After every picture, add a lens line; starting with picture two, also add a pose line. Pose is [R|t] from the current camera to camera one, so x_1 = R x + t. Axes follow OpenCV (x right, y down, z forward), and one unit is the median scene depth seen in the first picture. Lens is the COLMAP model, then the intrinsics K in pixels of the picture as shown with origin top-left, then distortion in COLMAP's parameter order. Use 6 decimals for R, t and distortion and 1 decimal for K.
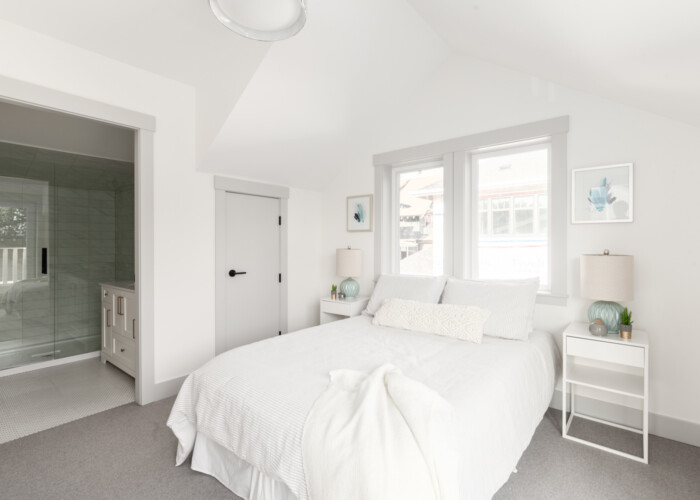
lens RADIAL K [[340.4, 0, 352.5], [0, 340.4, 244.6], [0, 0, 1]] dist [0.012439, -0.000548]
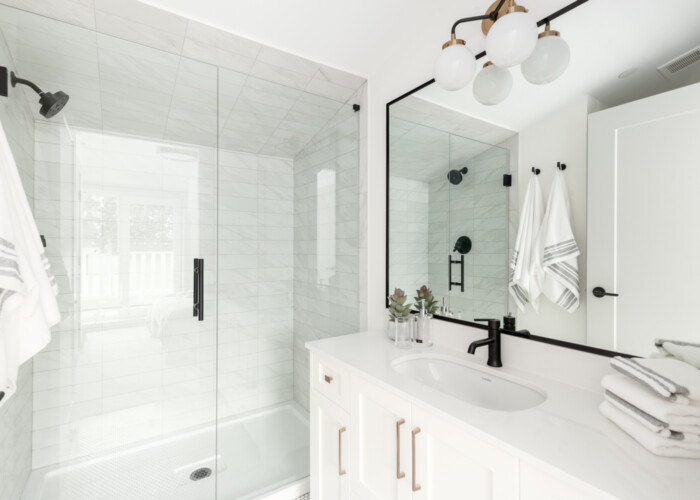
lens RADIAL K [[340.4, 0, 352.5], [0, 340.4, 244.6], [0, 0, 1]] dist [0.012439, -0.000548]
pose [[0.961338, -0.000855, -0.275368, -0.443059], [-0.002464, 0.999928, -0.011707, -0.002294], [0.275358, 0.011933, 0.961268, 0.478531]]
